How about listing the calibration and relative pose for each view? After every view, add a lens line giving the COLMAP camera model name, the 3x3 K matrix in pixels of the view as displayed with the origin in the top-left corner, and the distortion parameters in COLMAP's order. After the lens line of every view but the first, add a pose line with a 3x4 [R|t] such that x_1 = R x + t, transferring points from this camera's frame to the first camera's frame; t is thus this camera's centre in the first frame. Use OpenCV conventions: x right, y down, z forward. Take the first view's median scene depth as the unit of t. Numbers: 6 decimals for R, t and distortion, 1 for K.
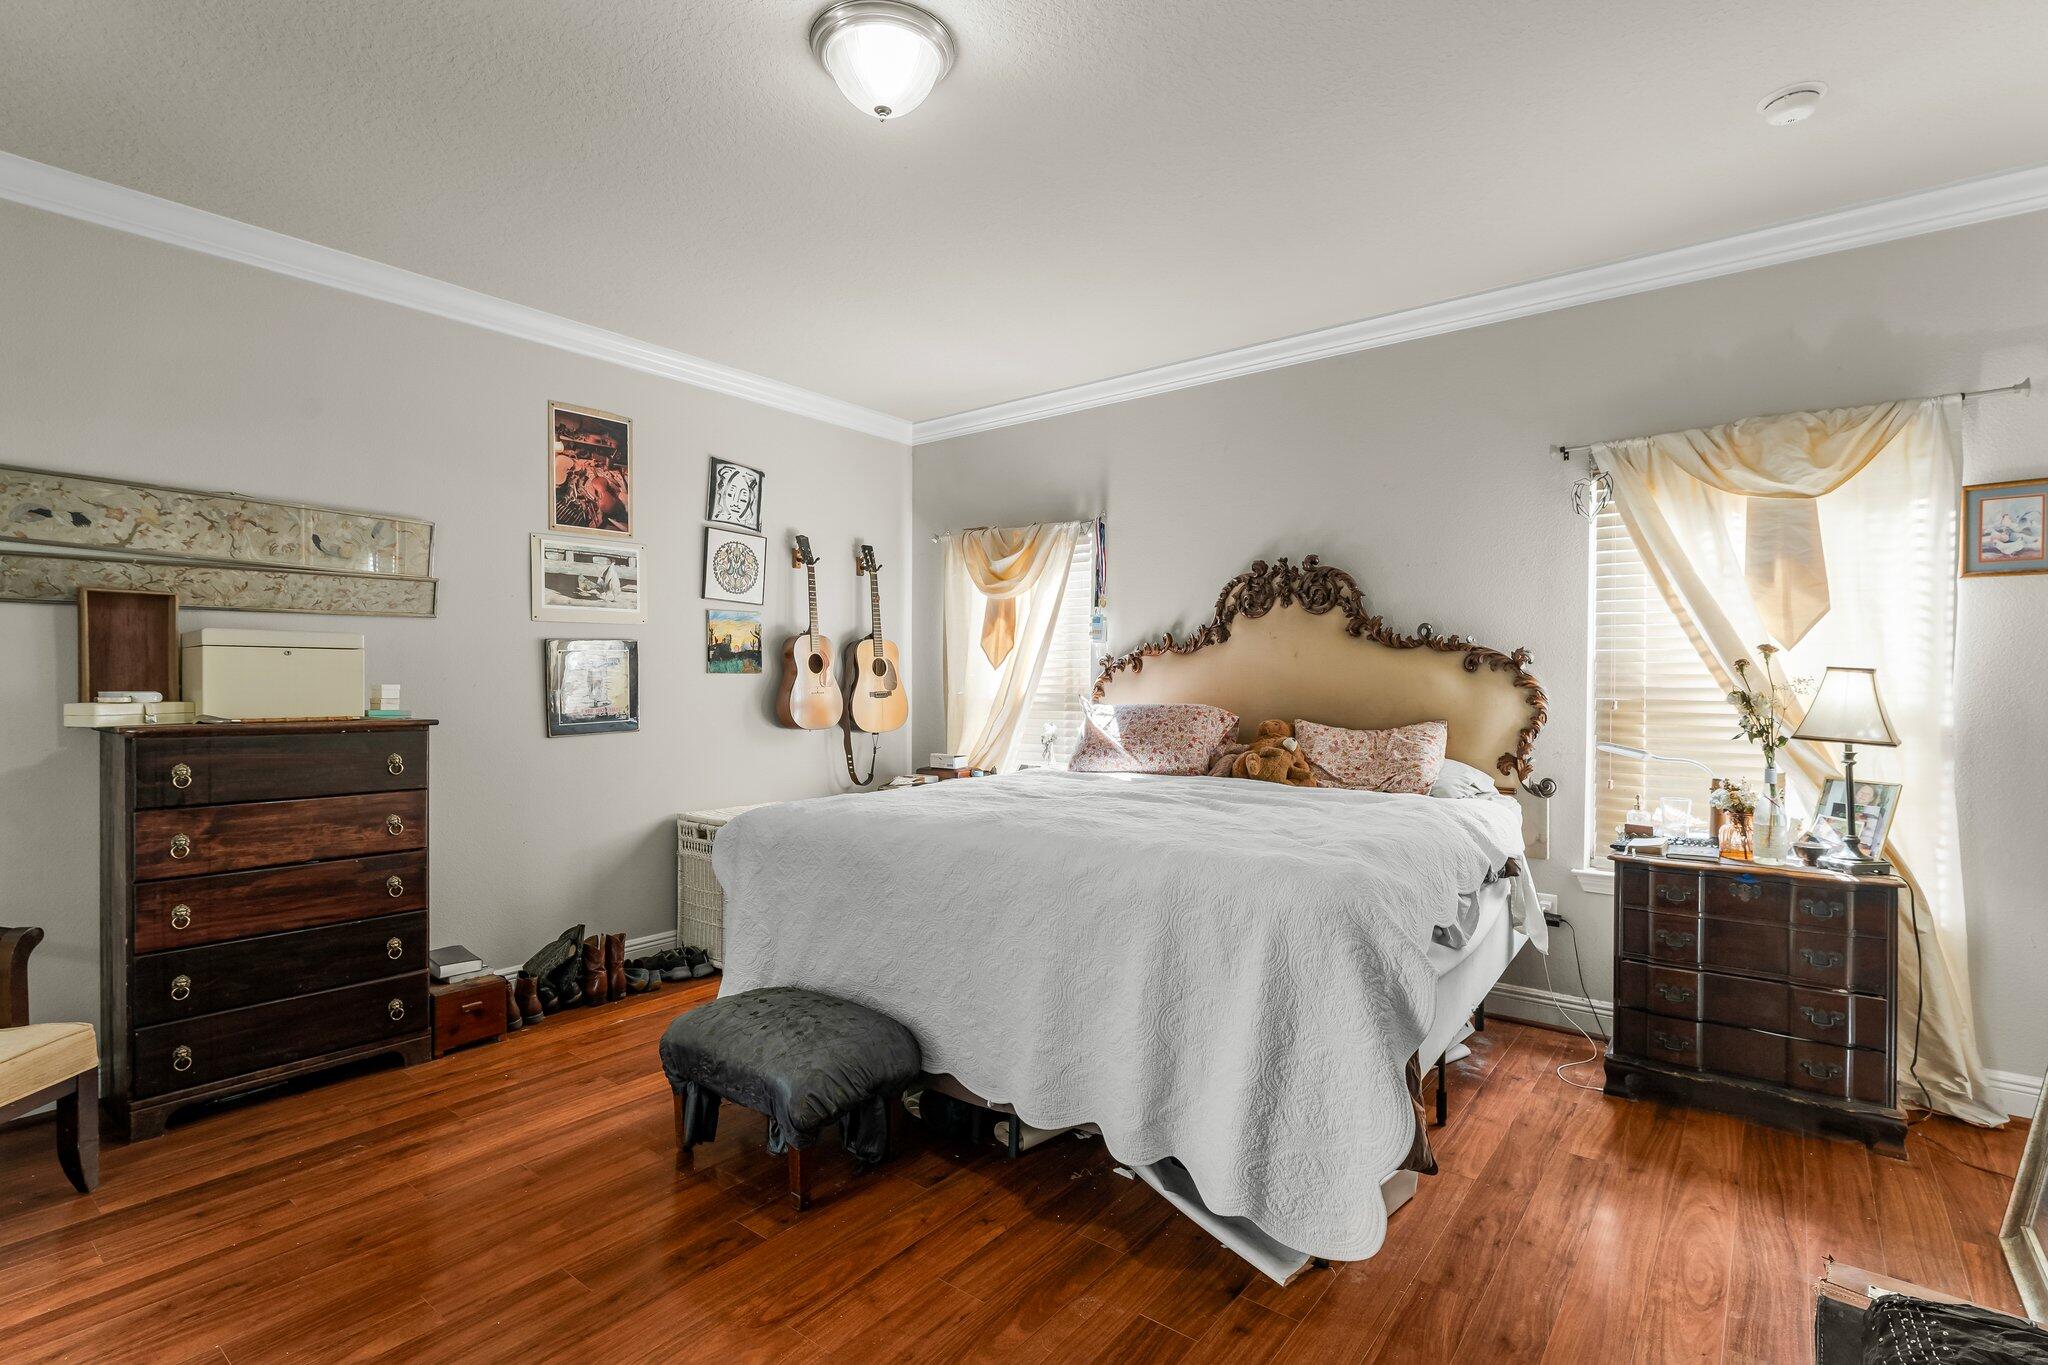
lens RADIAL K [[964.7, 0, 1023.0], [0, 964.7, 685.8], [0, 0, 1]] dist [-0.002542, -0.000176]
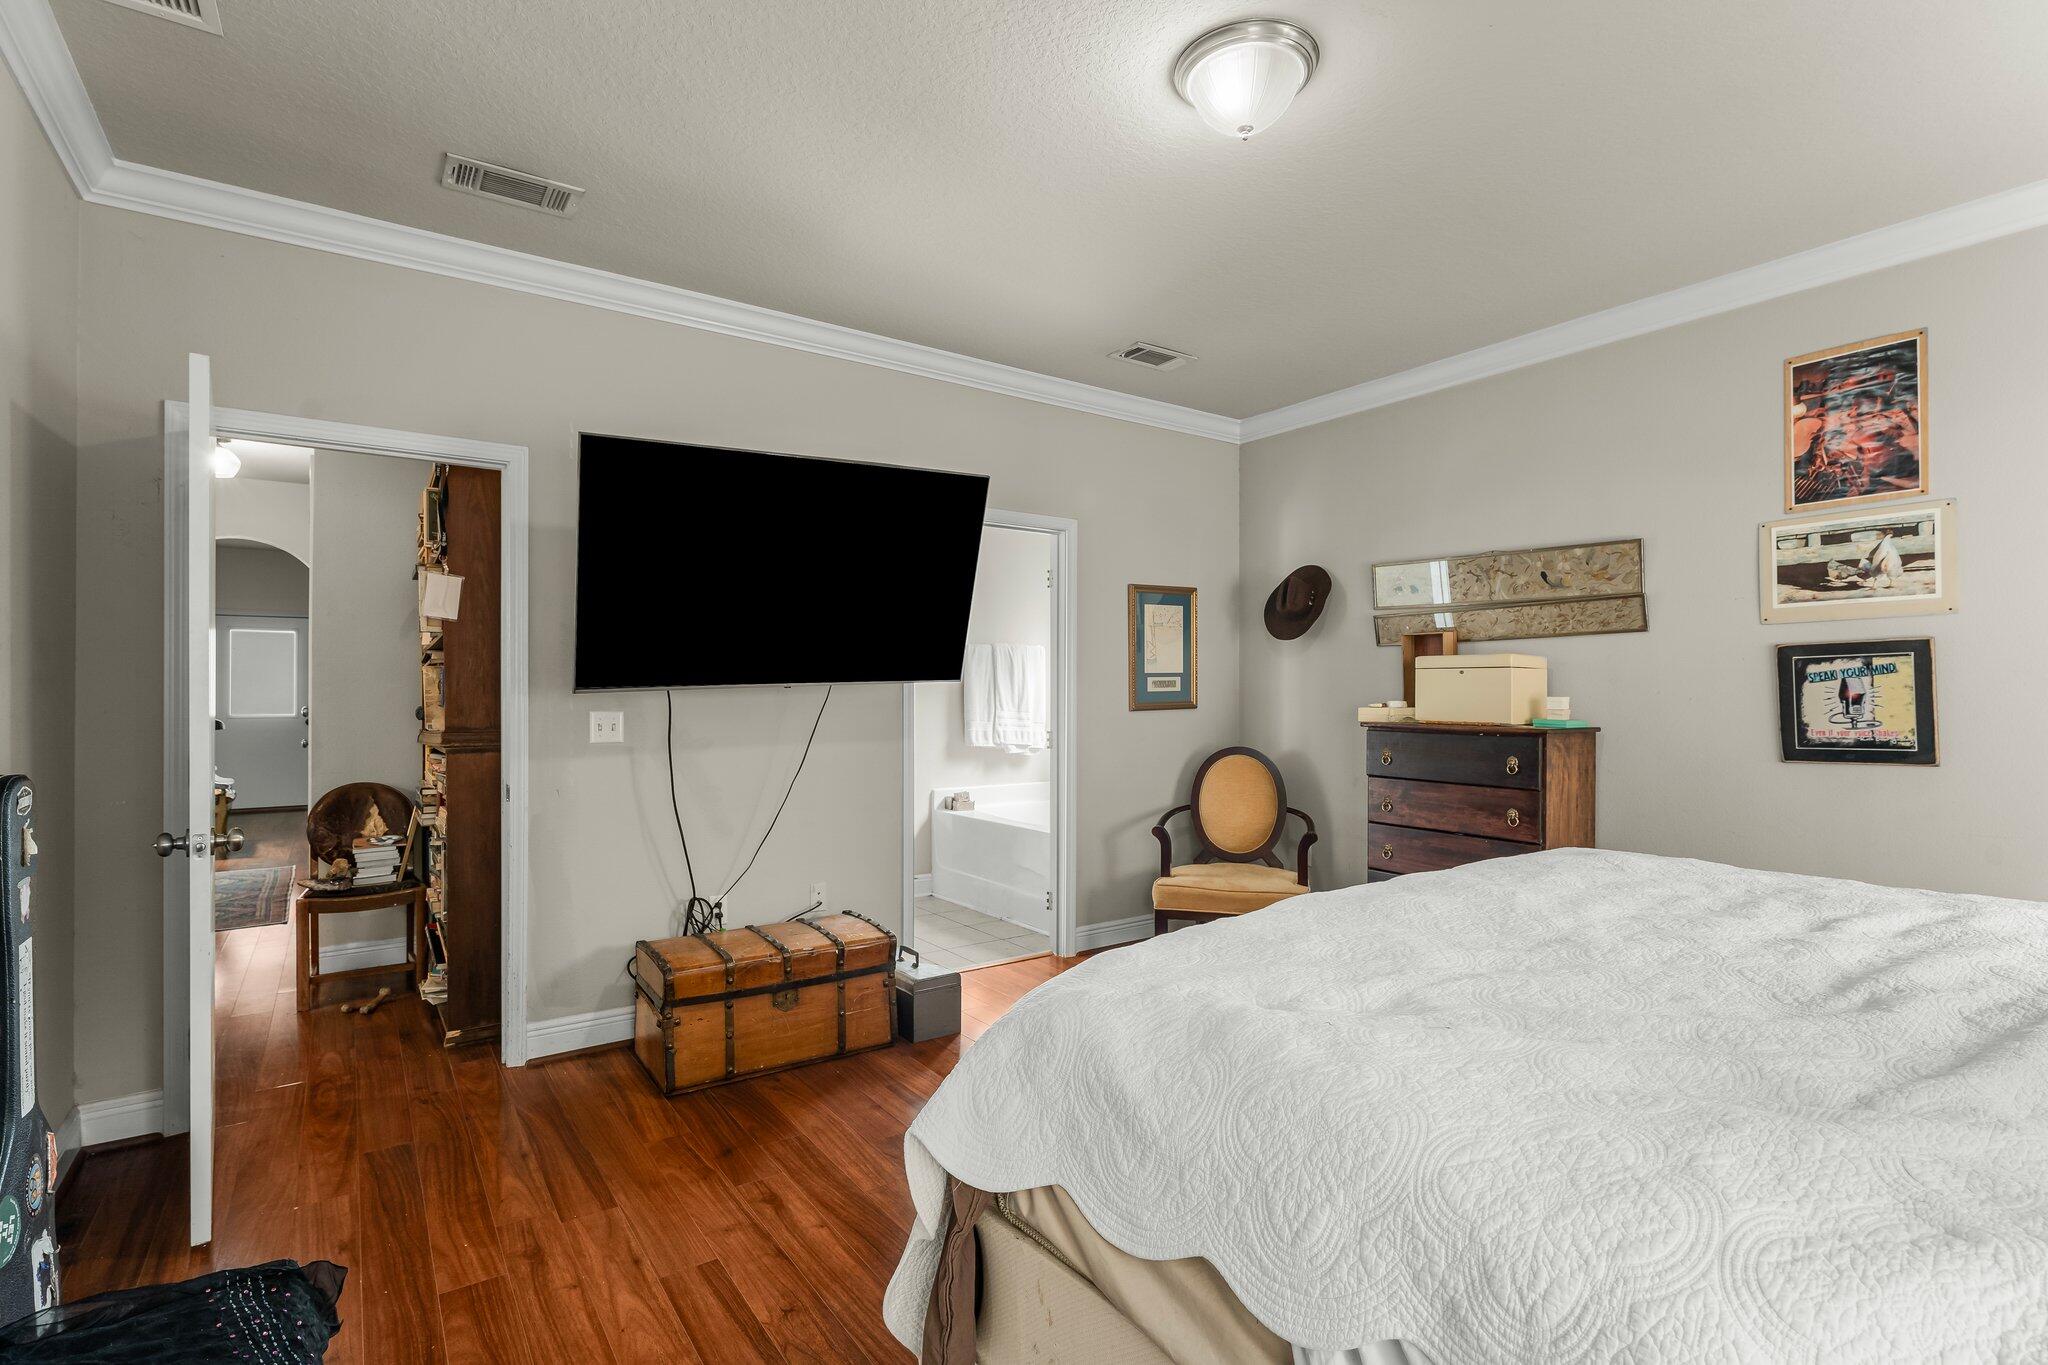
lens RADIAL K [[964.7, 0, 1023.9], [0, 964.7, 686.4], [0, 0, 1]] dist [-0.002542, -0.000176]
pose [[-0.282318, -0.006943, -0.959296, 0.492438], [-0.008727, 0.999951, -0.004668, -0.002506], [0.959281, 0.007054, -0.282365, 0.598795]]
